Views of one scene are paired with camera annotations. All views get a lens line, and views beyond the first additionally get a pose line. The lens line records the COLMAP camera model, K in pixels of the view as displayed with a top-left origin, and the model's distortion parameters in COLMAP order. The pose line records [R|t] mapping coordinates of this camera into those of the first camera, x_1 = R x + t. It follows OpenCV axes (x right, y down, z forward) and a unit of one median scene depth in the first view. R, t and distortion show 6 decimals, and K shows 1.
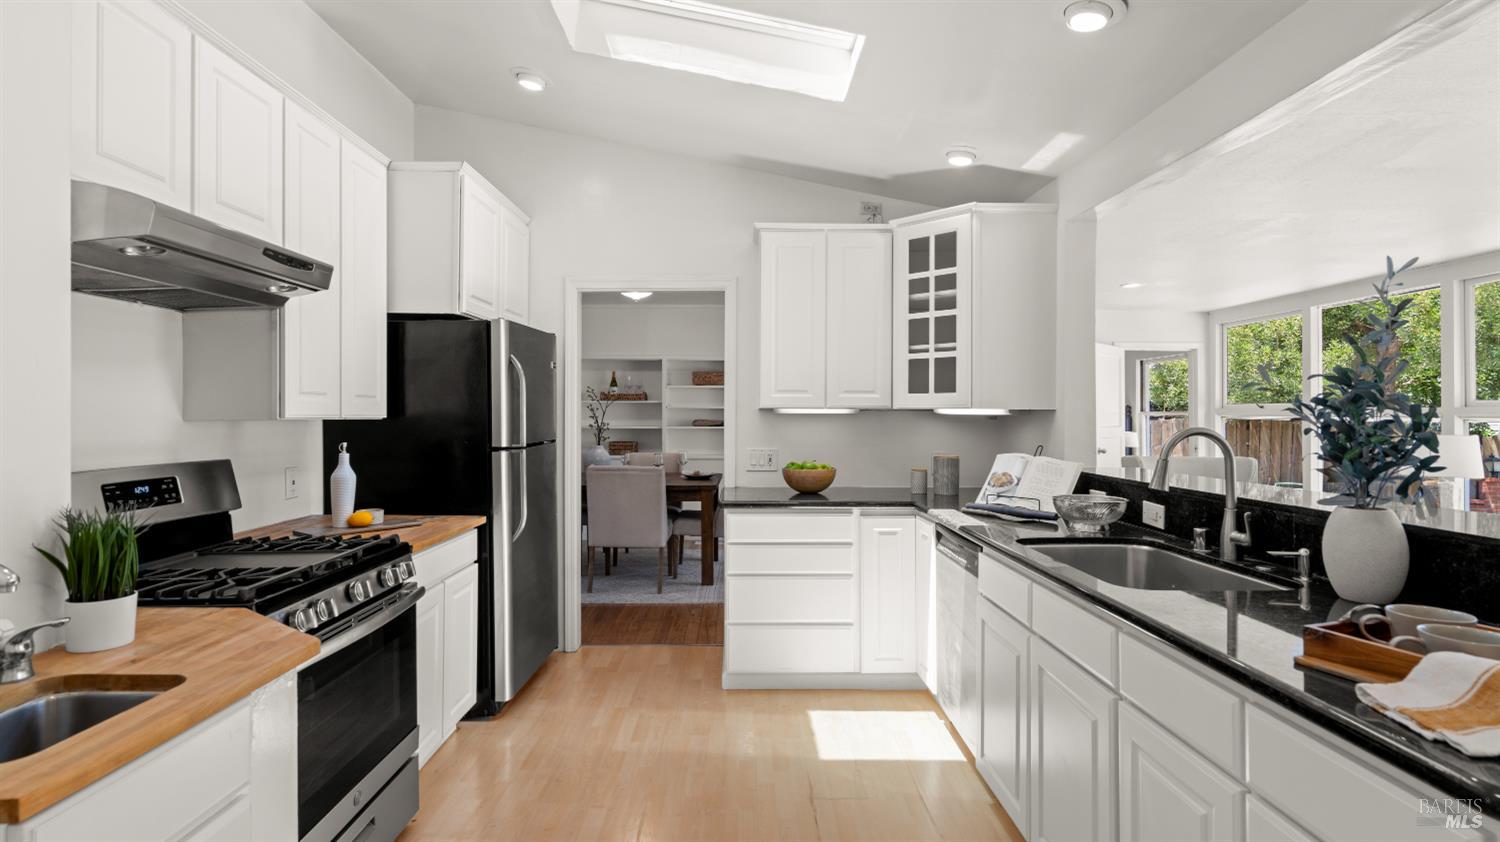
lens RADIAL K [[712.0, 0, 752.5], [0, 712.0, 411.1], [0, 0, 1]] dist [-0.001405, 0.000144]
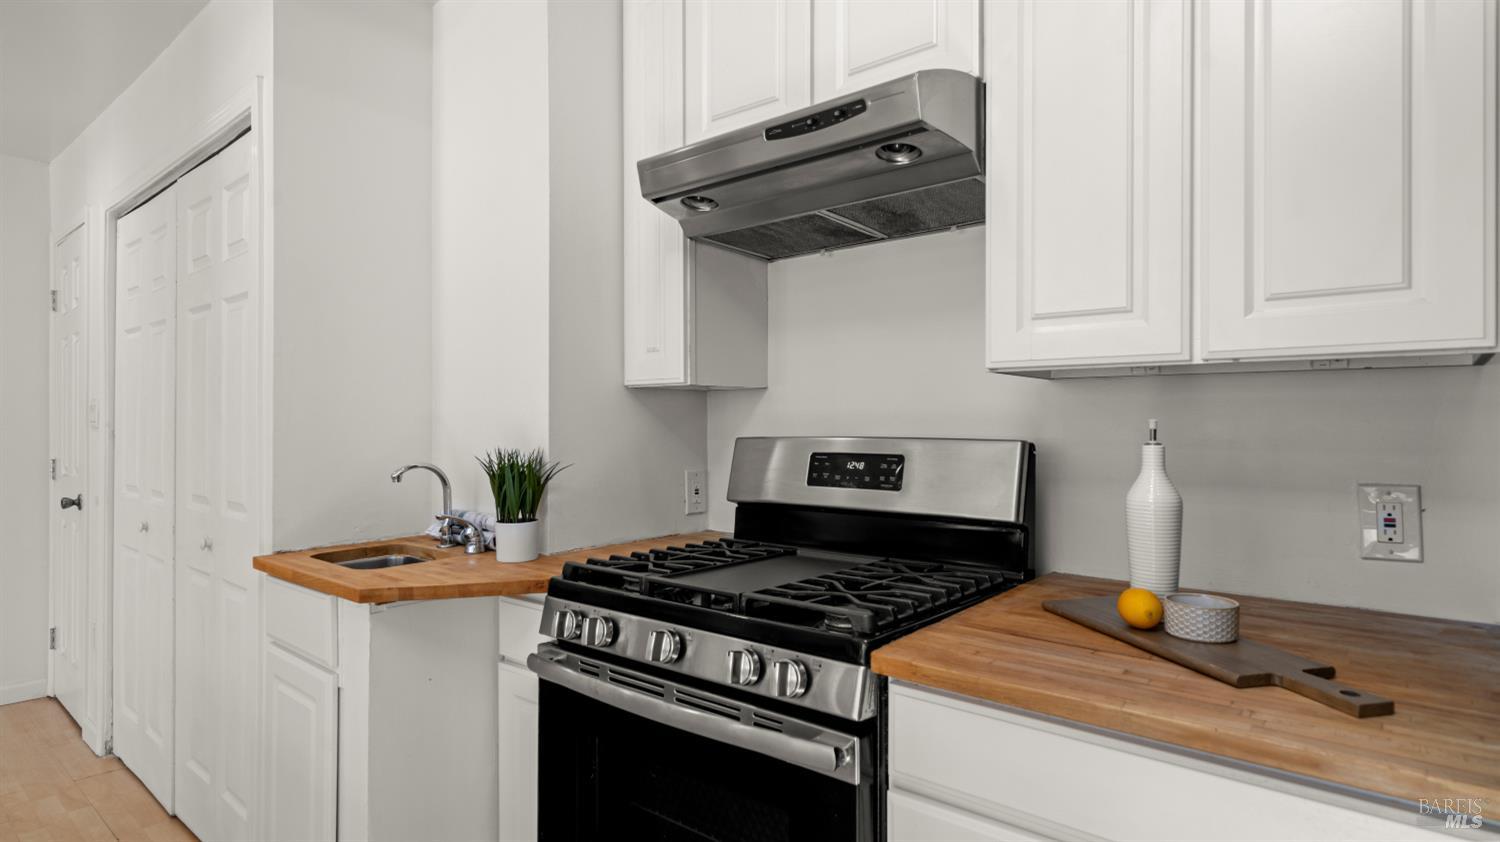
lens RADIAL K [[795.0, 0, 750.0], [0, 795.0, 421.0], [0, 0, 1]] dist [0.000467, -0.000173]
pose [[-0.665613, -0.002623, -0.746293, -0.052732], [0.001368, 0.999988, -0.004734, 0.038236], [0.746296, -0.004172, -0.665601, 0.922318]]
